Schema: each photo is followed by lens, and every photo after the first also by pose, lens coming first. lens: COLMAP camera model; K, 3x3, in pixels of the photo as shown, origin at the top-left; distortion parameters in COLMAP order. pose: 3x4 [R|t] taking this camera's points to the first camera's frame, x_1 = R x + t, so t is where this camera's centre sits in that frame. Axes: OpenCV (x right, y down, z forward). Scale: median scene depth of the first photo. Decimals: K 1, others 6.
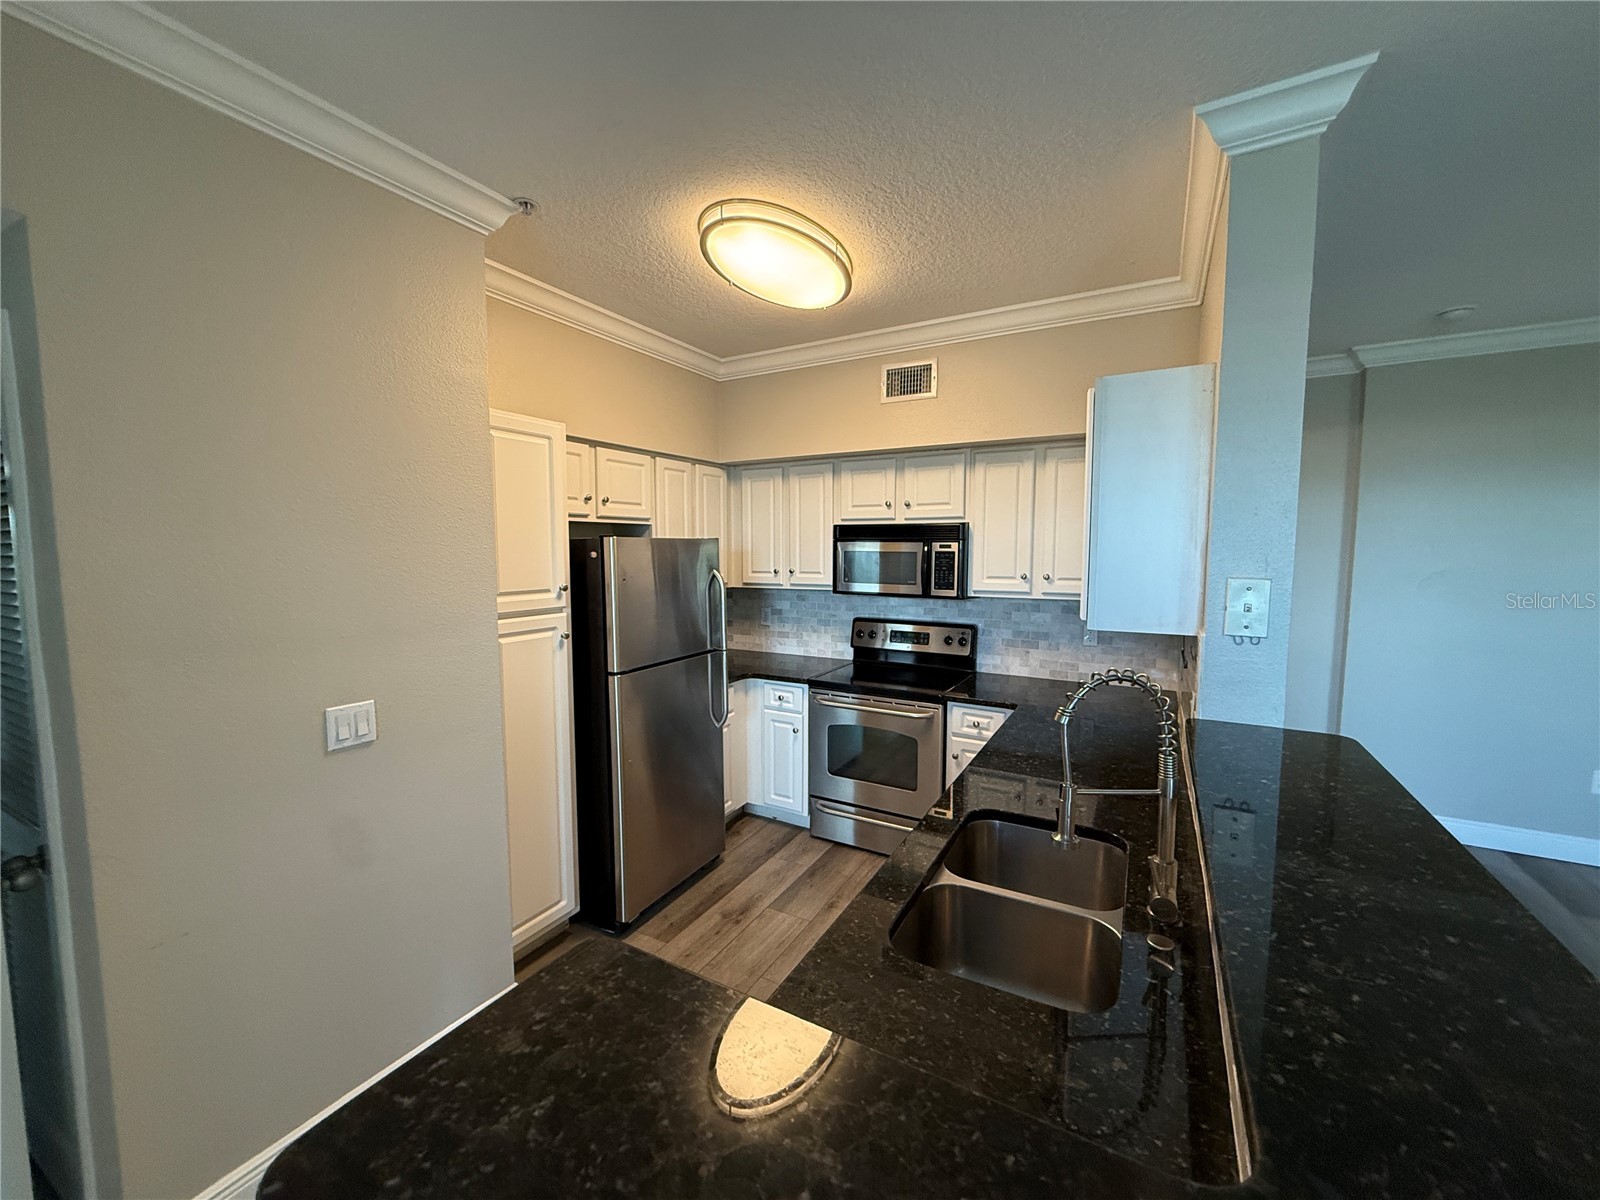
lens RADIAL K [[635.7, 0, 795.2], [0, 635.7, 600.1], [0, 0, 1]] dist [0.001604, 0.000132]
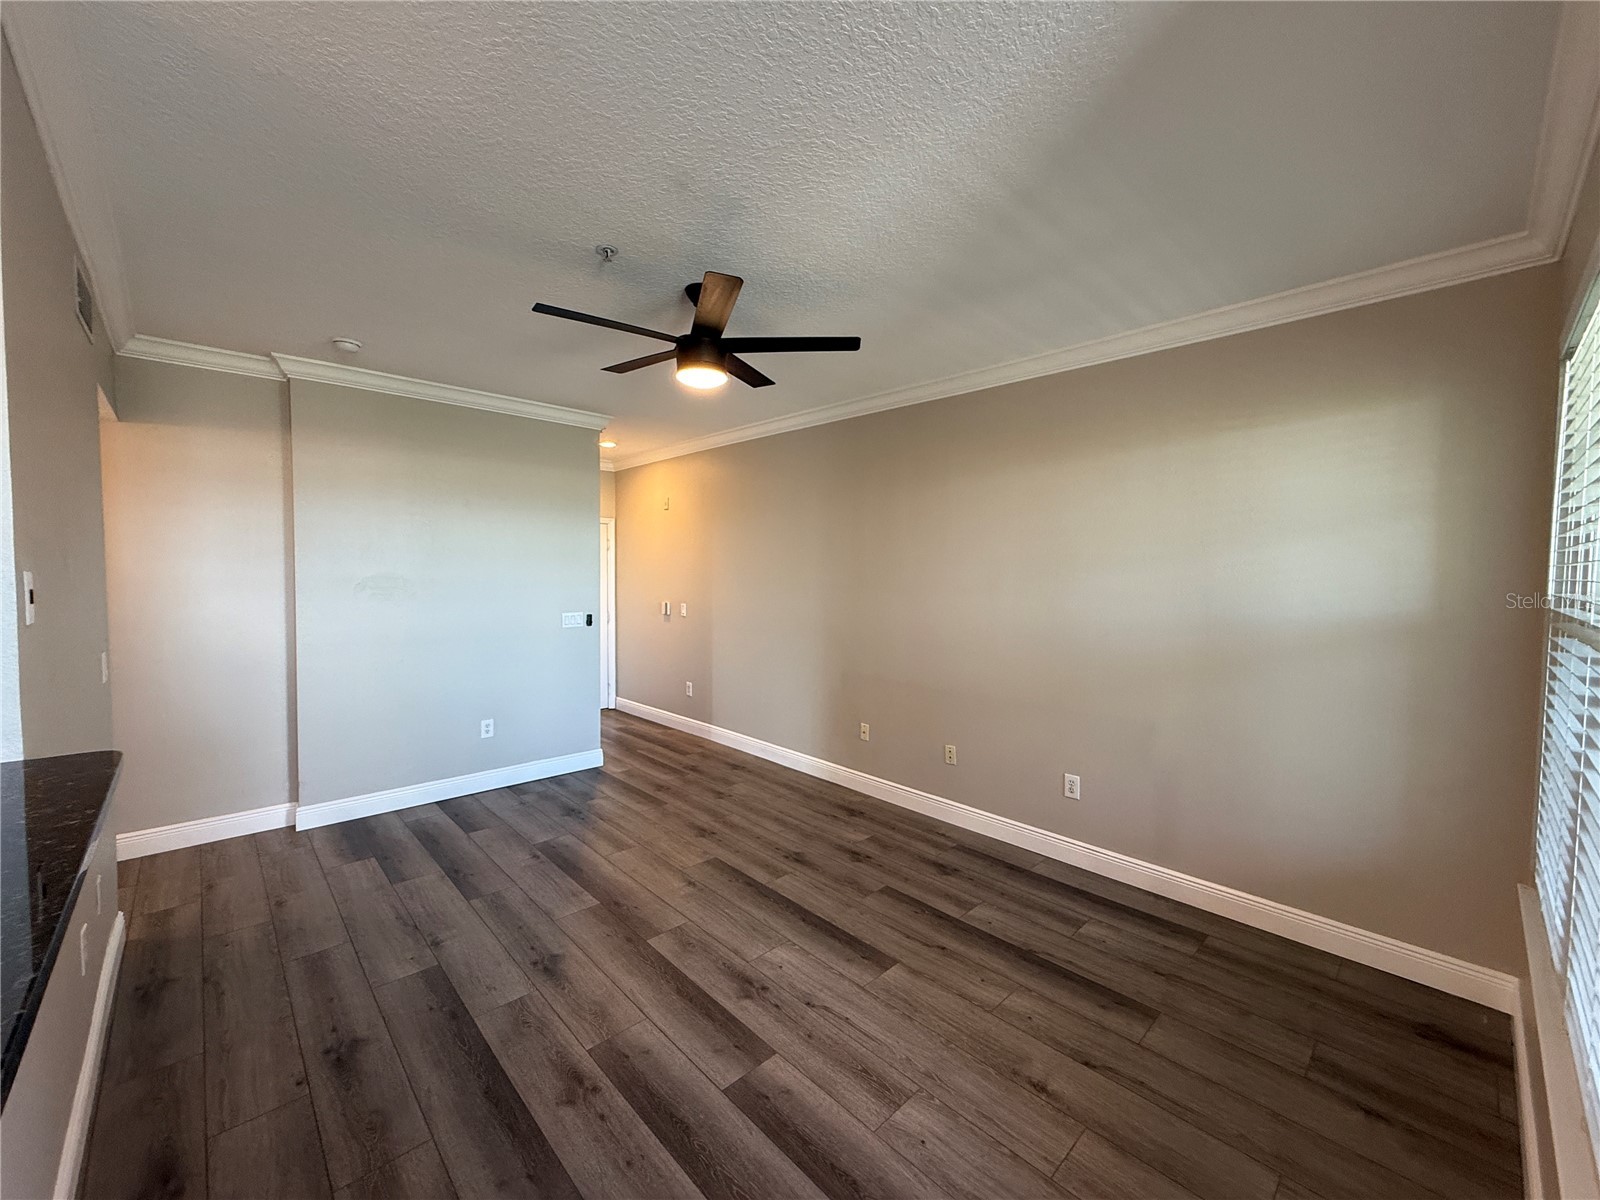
lens RADIAL K [[635.7, 0, 795.2], [0, 635.7, 600.1], [0, 0, 1]] dist [0.001604, 0.000132]
pose [[0.293751, -0.037304, 0.955154, 0.153039], [0.068861, 0.997468, 0.017779, 0.029804], [-0.953398, 0.060550, 0.295576, -0.056319]]
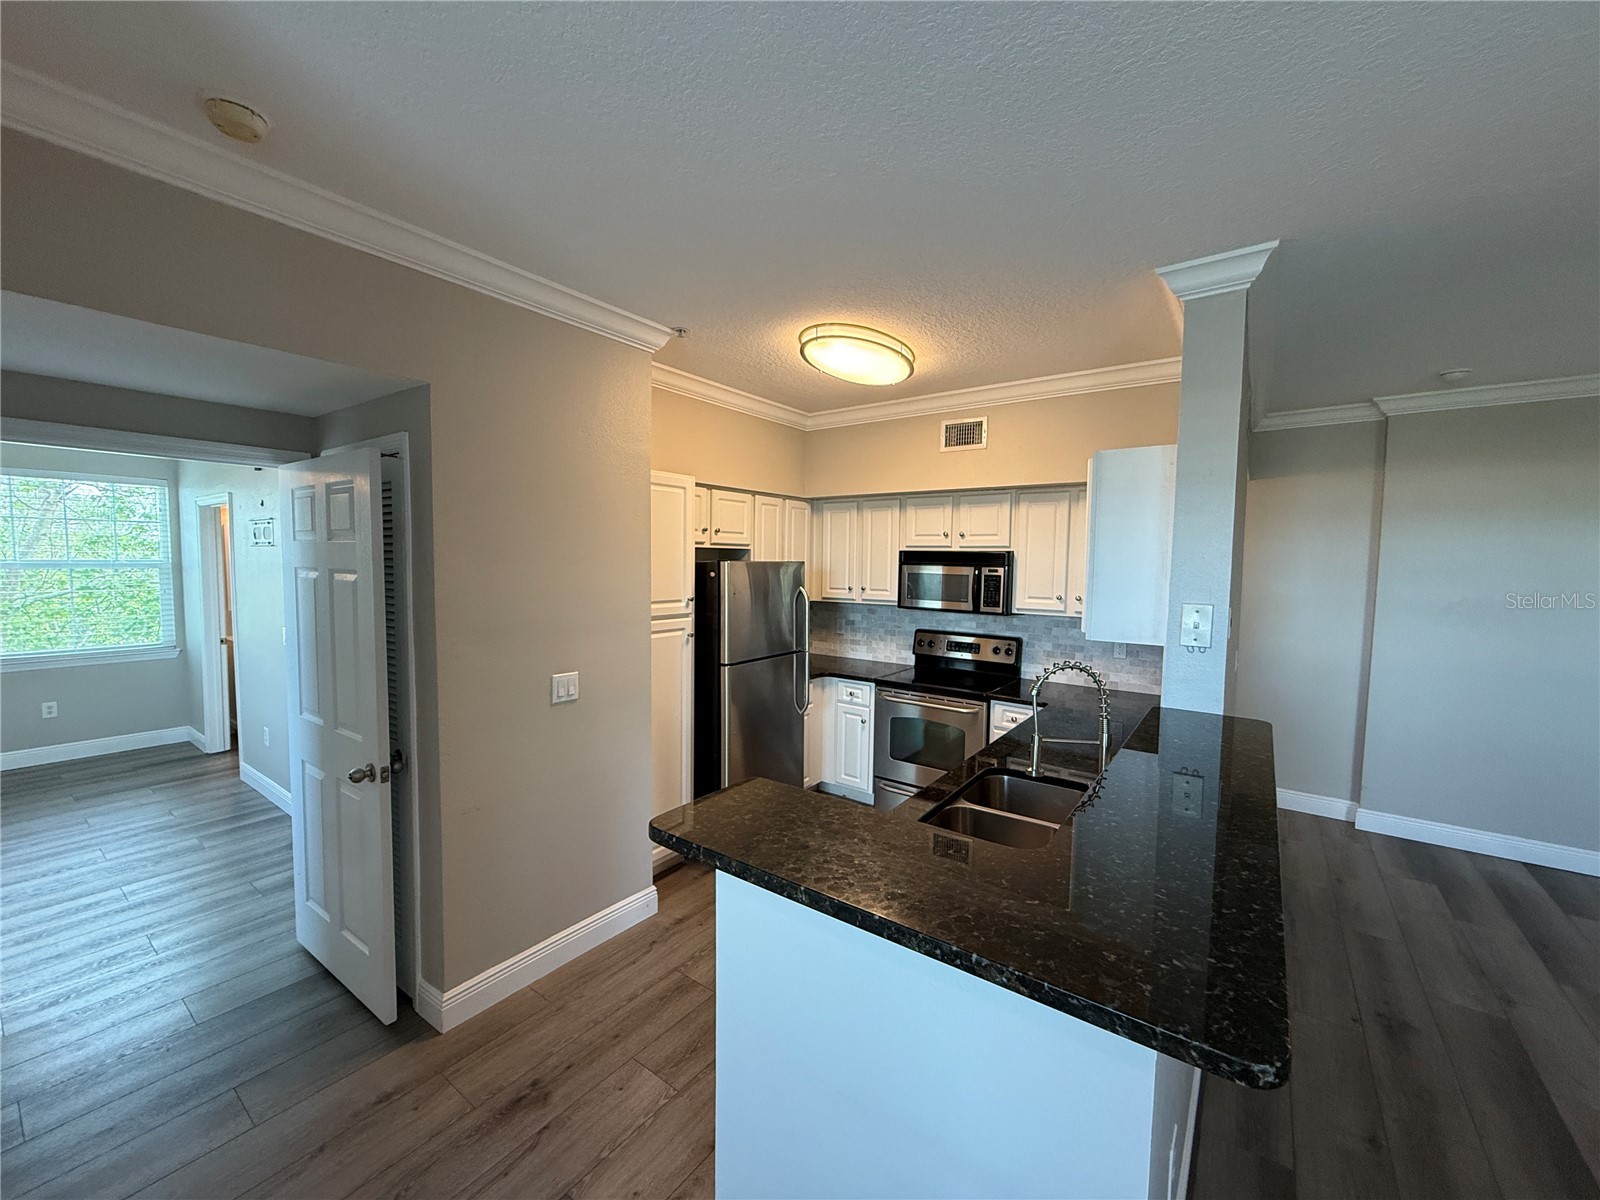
lens RADIAL K [[635.7, 0, 795.2], [0, 635.7, 600.1], [0, 0, 1]] dist [0.001604, 0.000132]
pose [[0.993032, 0.021992, -0.115779, 0.006758], [-0.024441, 0.999506, -0.019781, 0.003130], [0.115287, 0.022473, 0.993078, -0.223168]]
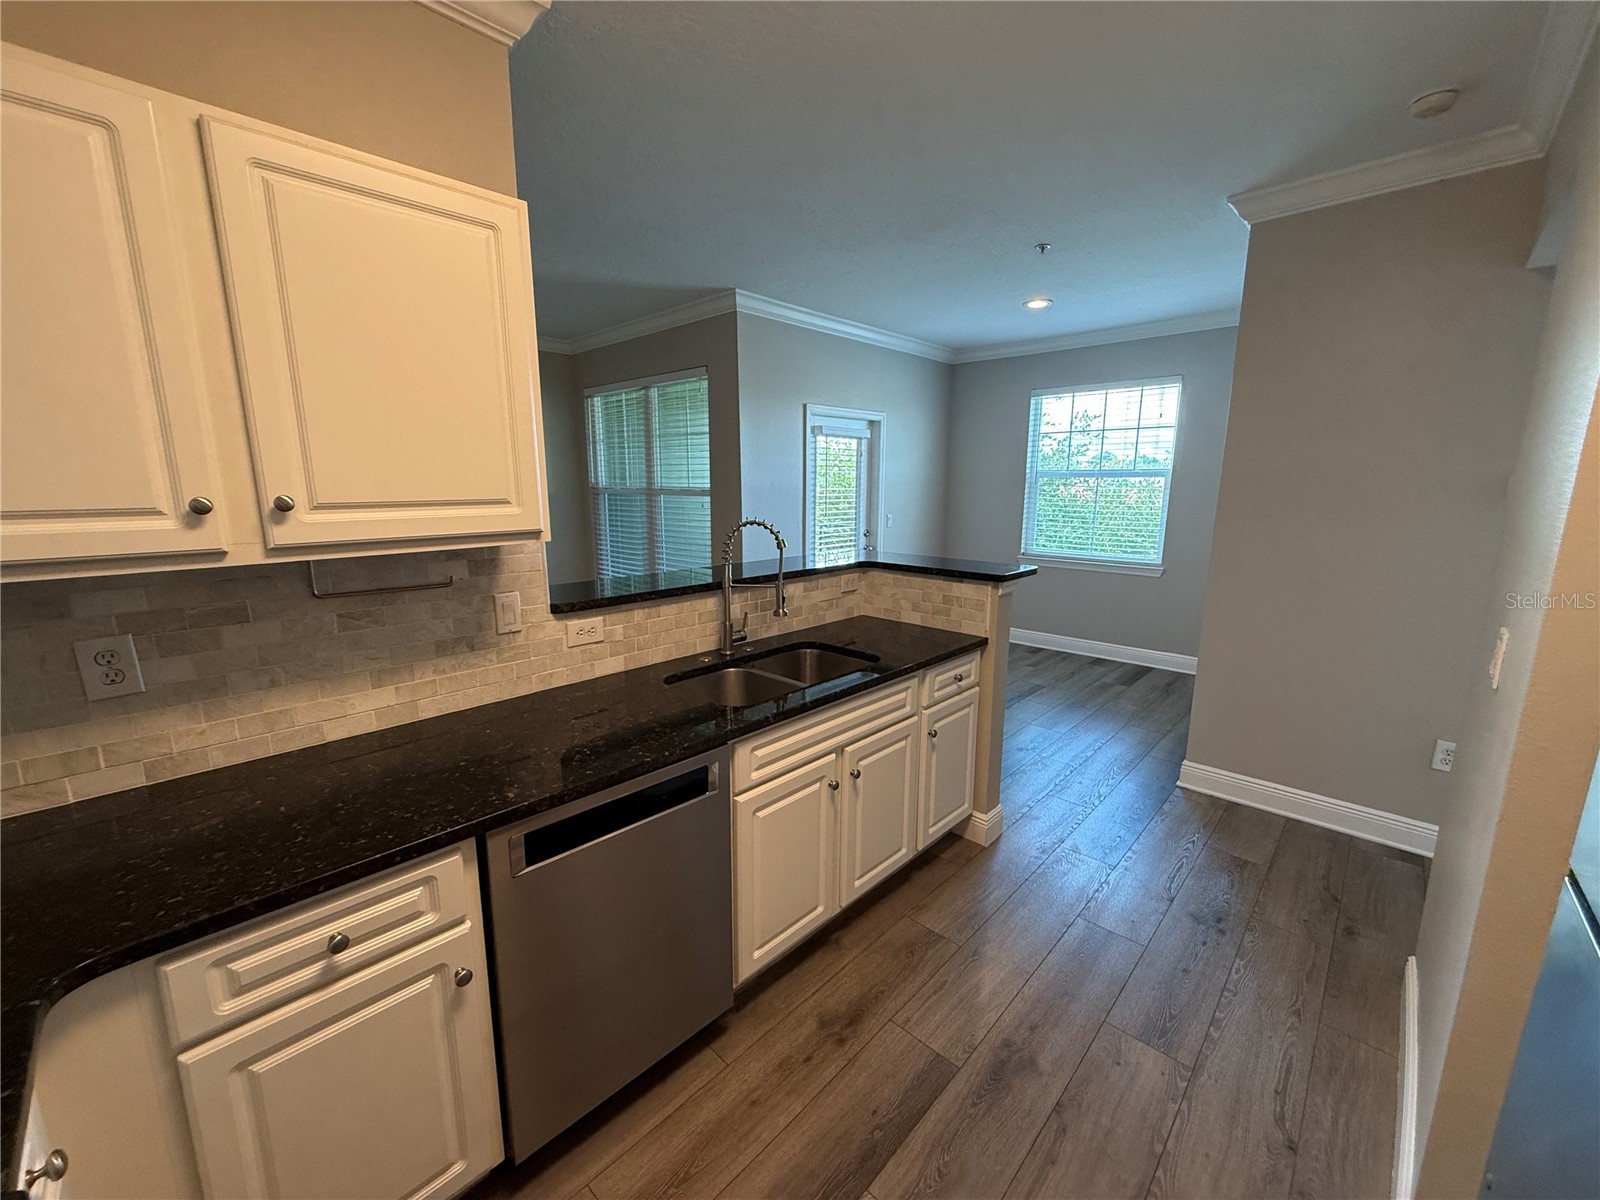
lens RADIAL K [[635.7, 0, 795.2], [0, 635.7, 600.1], [0, 0, 1]] dist [0.001604, 0.000132]
pose [[-0.969556, -0.043436, 0.240987, 0.066699], [0.022691, 0.963970, 0.265043, -0.055443], [-0.243816, 0.262442, -0.933637, 1.145702]]
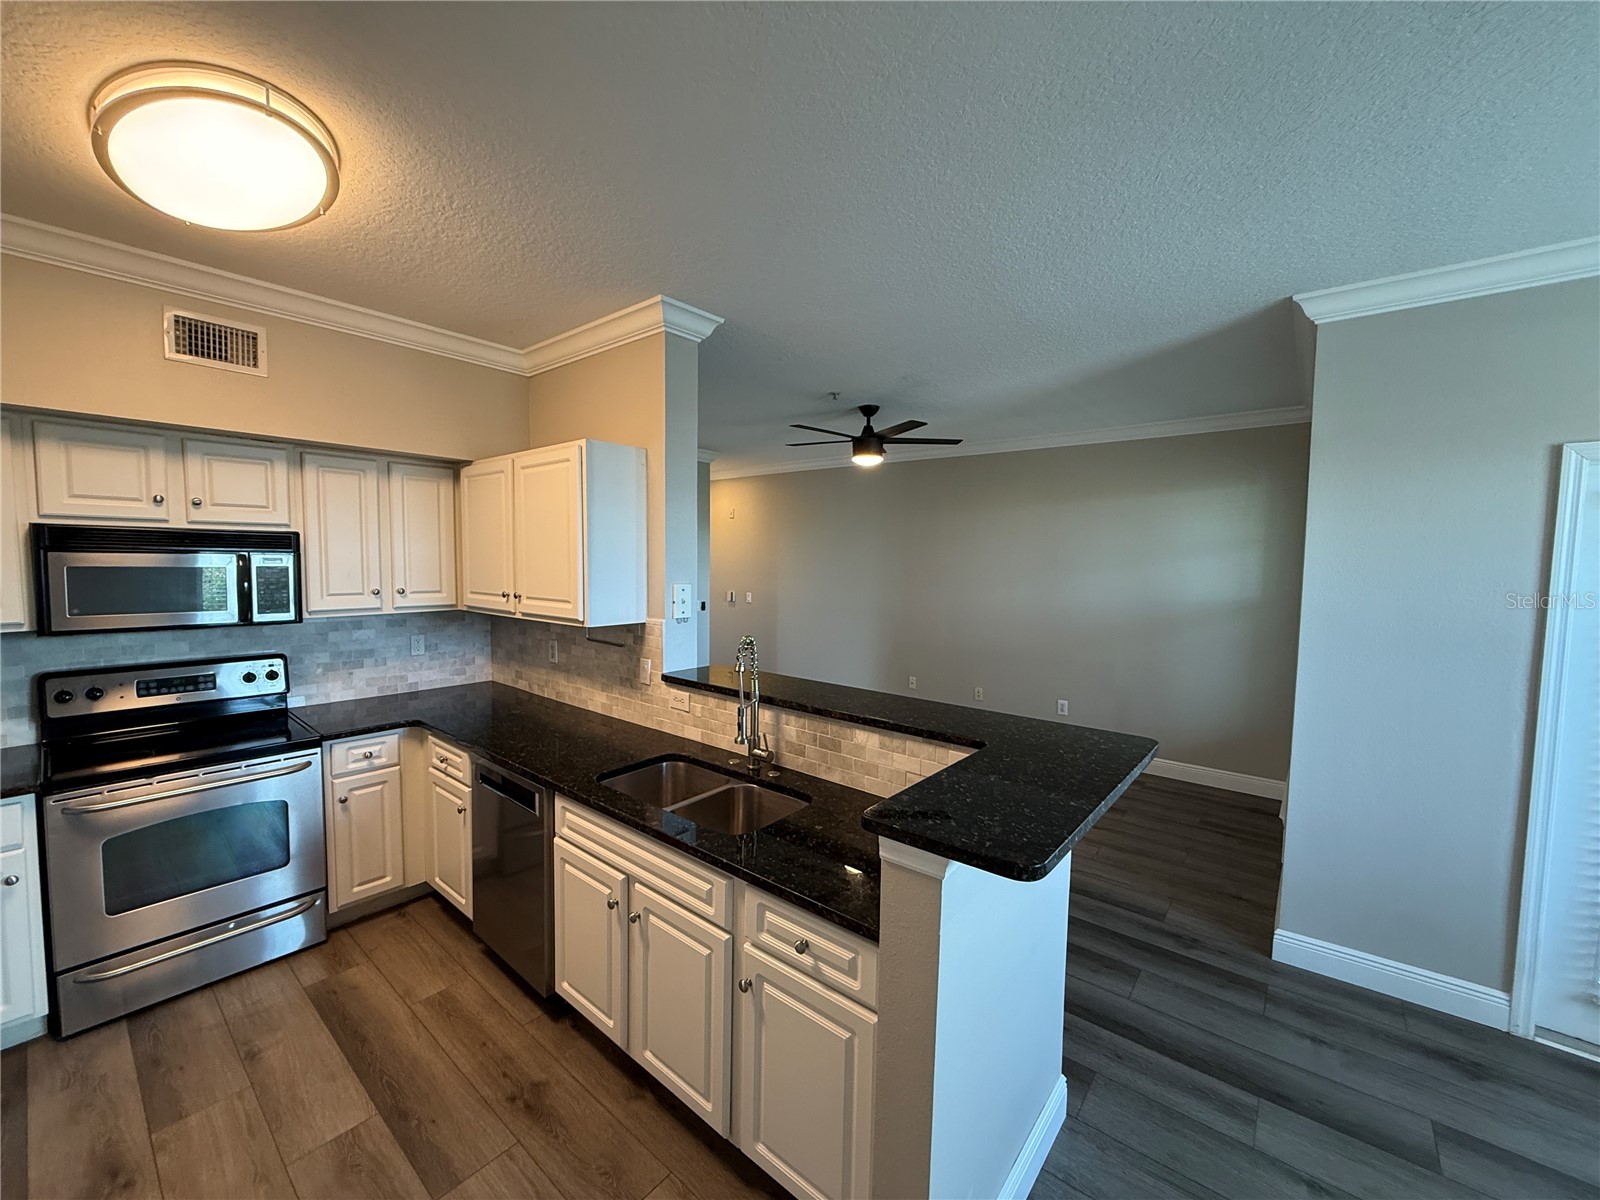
lens RADIAL K [[635.7, 0, 795.2], [0, 635.7, 600.1], [0, 0, 1]] dist [0.001604, 0.000132]
pose [[0.176776, -0.062378, 0.982272, -0.443377], [0.070728, 0.996215, 0.050535, -0.026778], [-0.981707, 0.060541, 0.180519, 0.195897]]
